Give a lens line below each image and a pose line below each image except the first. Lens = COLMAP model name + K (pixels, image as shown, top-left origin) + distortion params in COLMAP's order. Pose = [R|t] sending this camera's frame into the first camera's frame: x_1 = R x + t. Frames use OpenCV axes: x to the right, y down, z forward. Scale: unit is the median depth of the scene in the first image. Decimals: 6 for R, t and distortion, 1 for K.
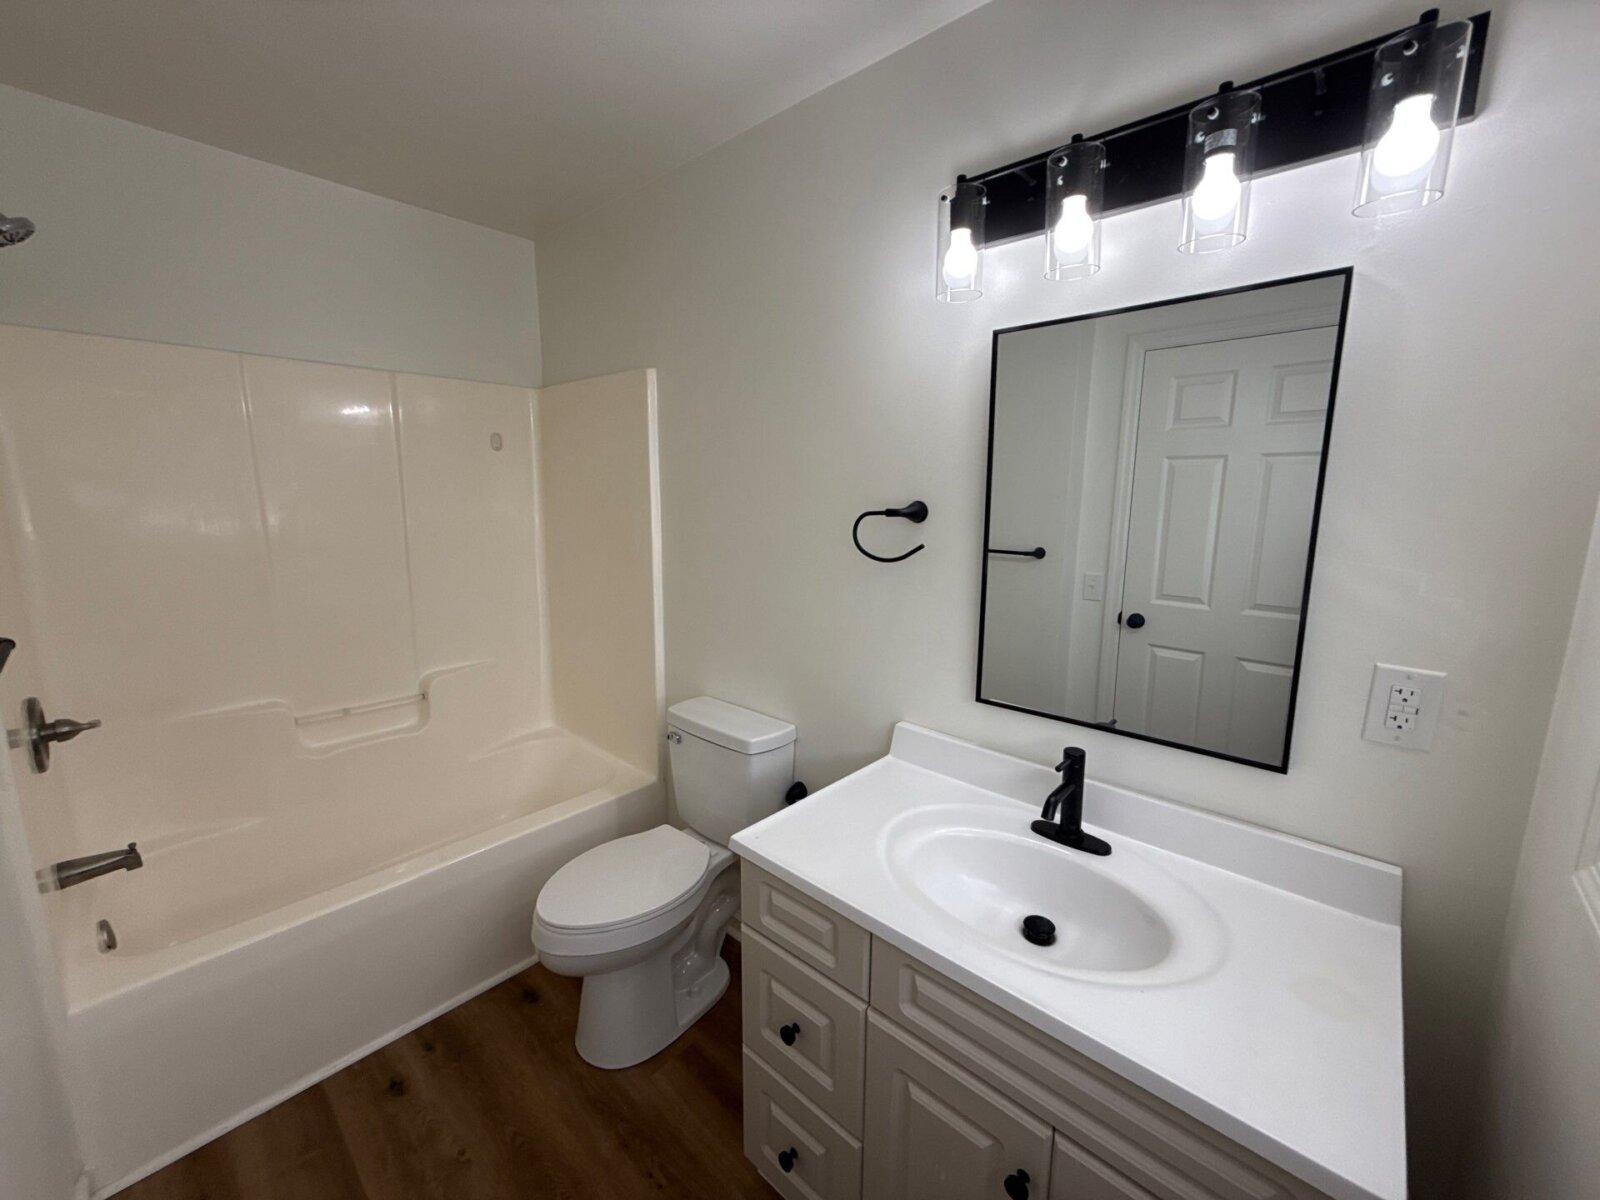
lens RADIAL K [[637.8, 0, 800.0], [0, 637.8, 600.0], [0, 0, 1]] dist [0.000584, -0.000077]
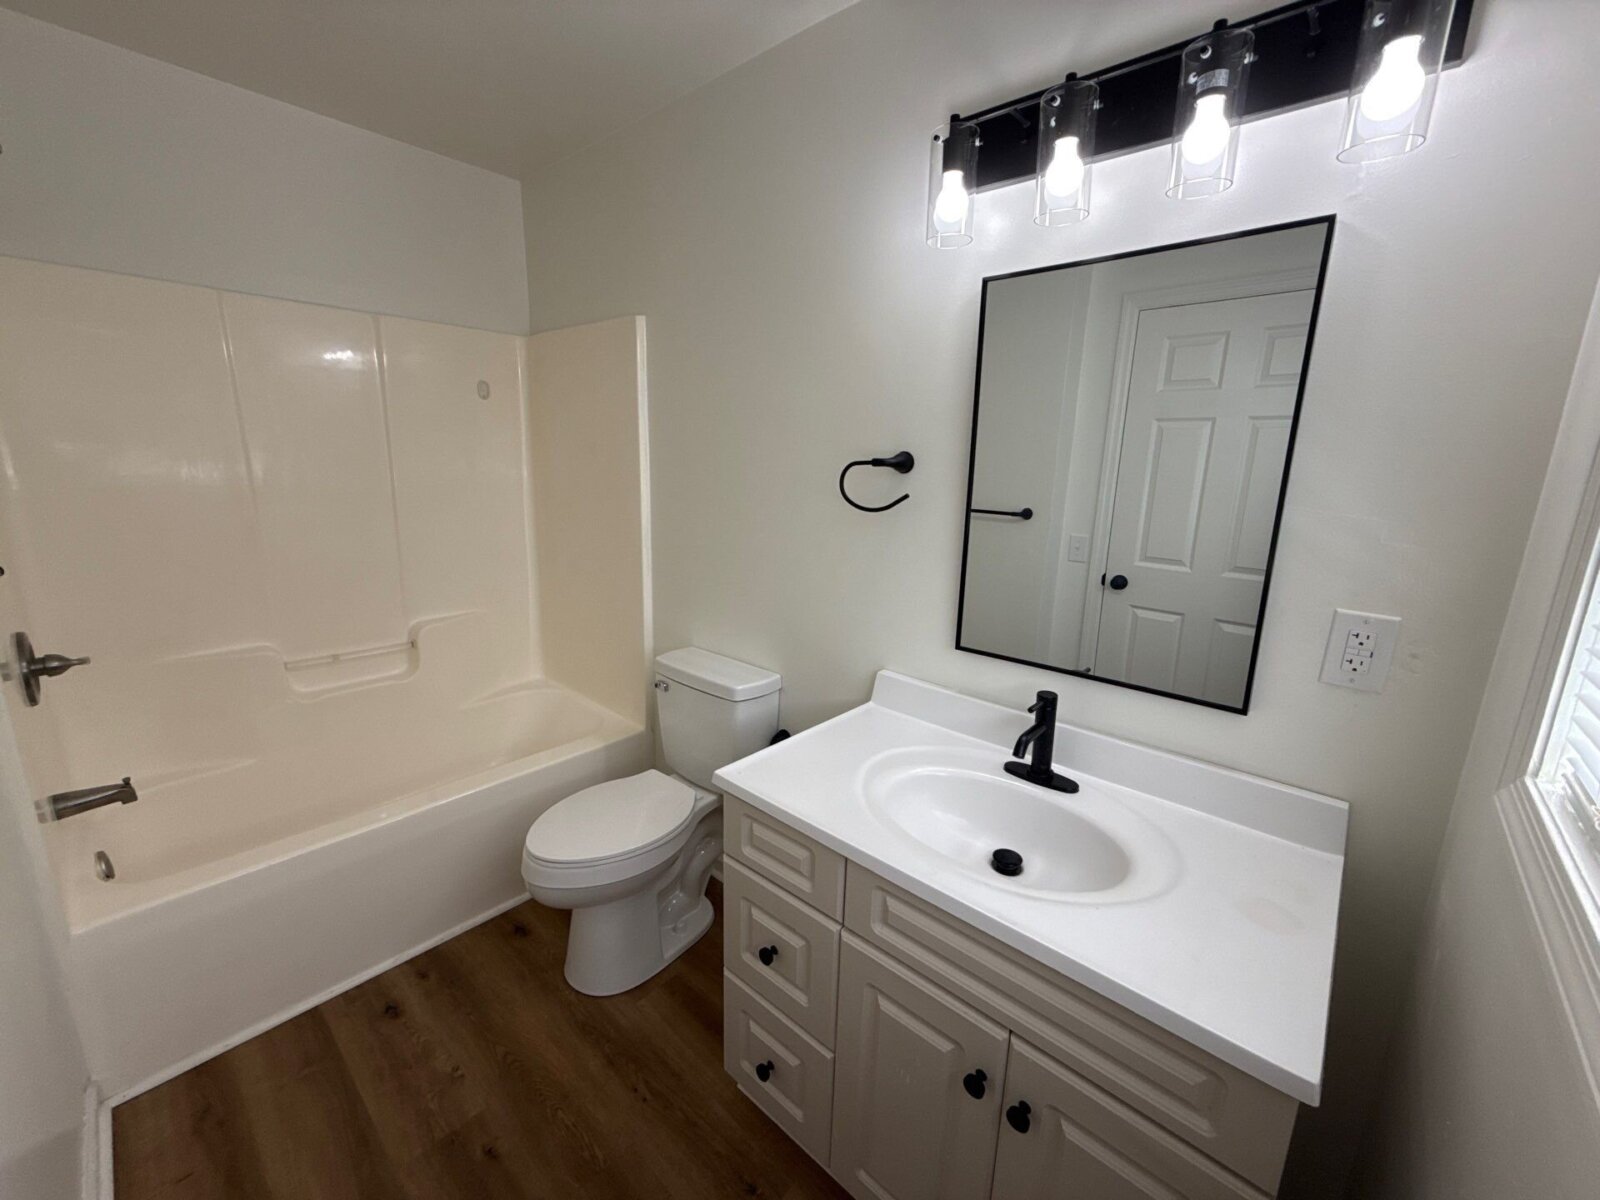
lens RADIAL K [[638.8, 0, 800.0], [0, 638.8, 600.0], [0, 0, 1]] dist [0.000570, -0.000118]
pose [[0.999778, 0.016255, 0.013428, 0.009754], [-0.016916, 0.998572, 0.050677, 0.029994], [-0.012585, -0.050893, 0.998625, -0.017775]]
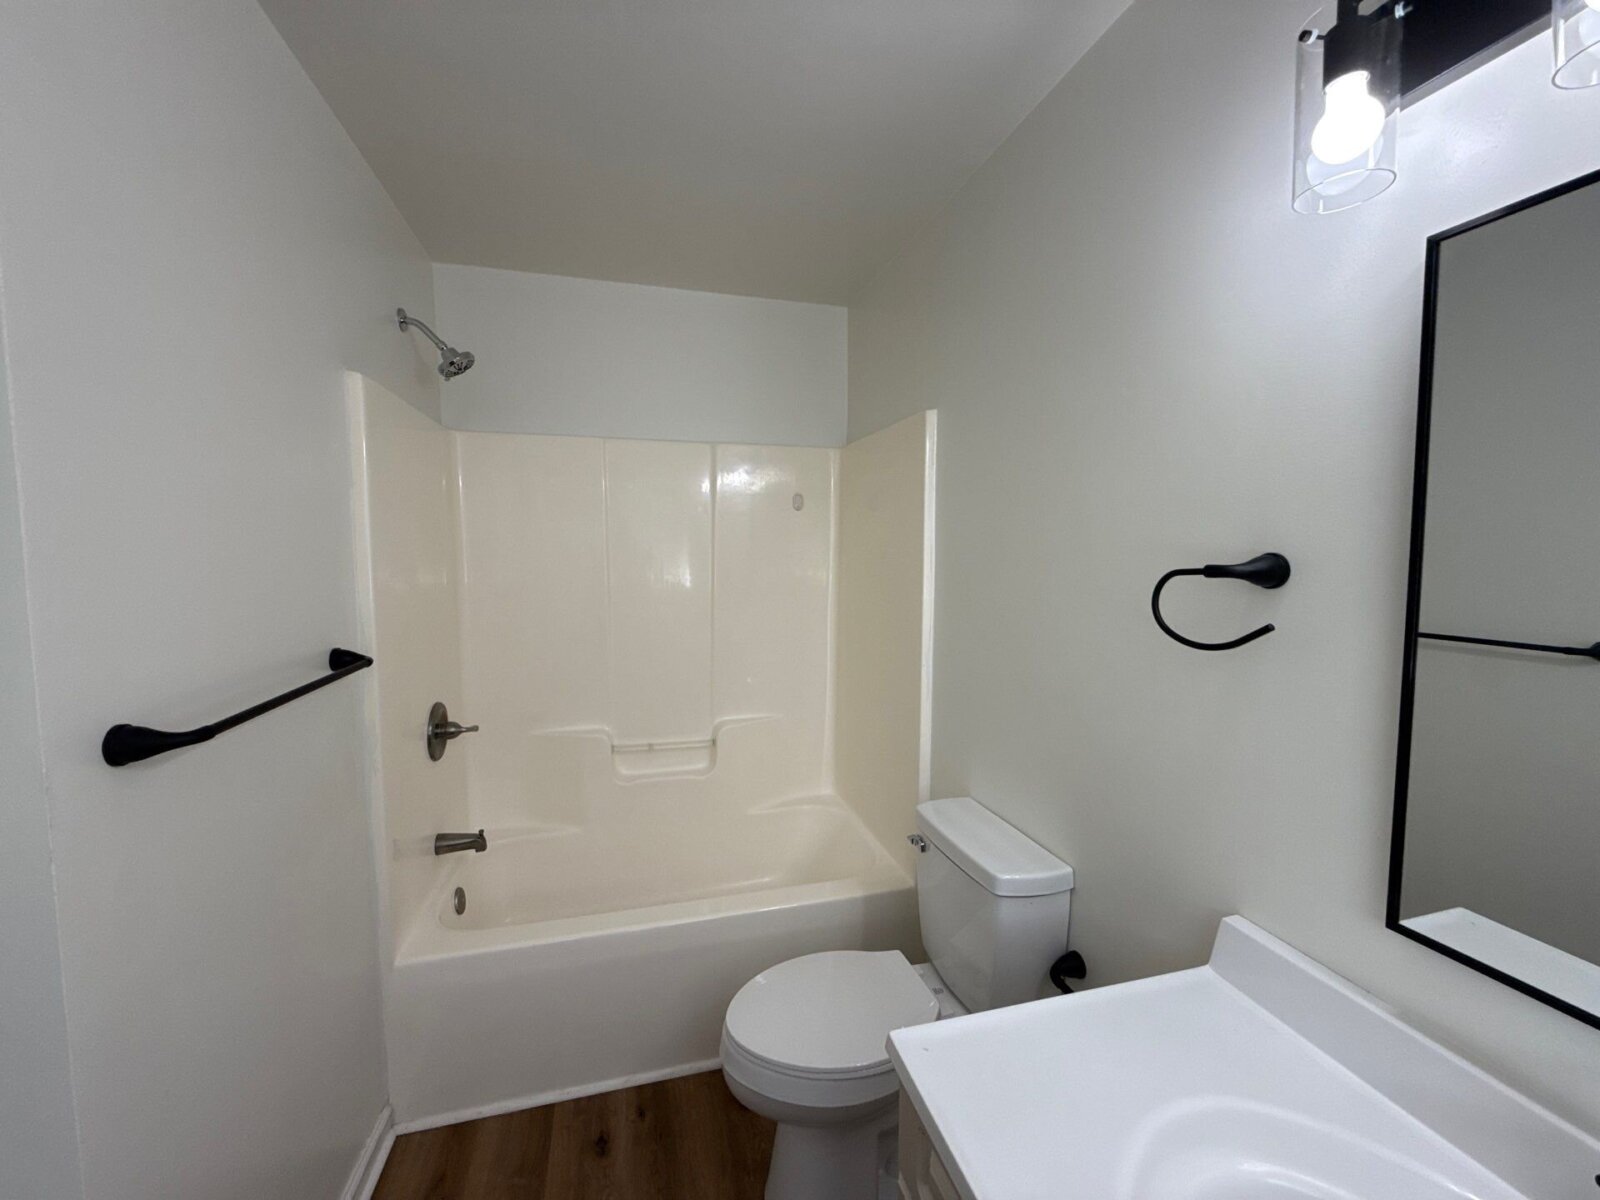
lens RADIAL K [[638.8, 0, 800.0], [0, 638.8, 600.0], [0, 0, 1]] dist [0.000570, -0.000118]
pose [[0.844292, 0.035148, -0.534730, 0.129392], [-0.088593, 0.993271, -0.074593, -0.025159], [0.528510, 0.110352, 0.841724, 0.249384]]
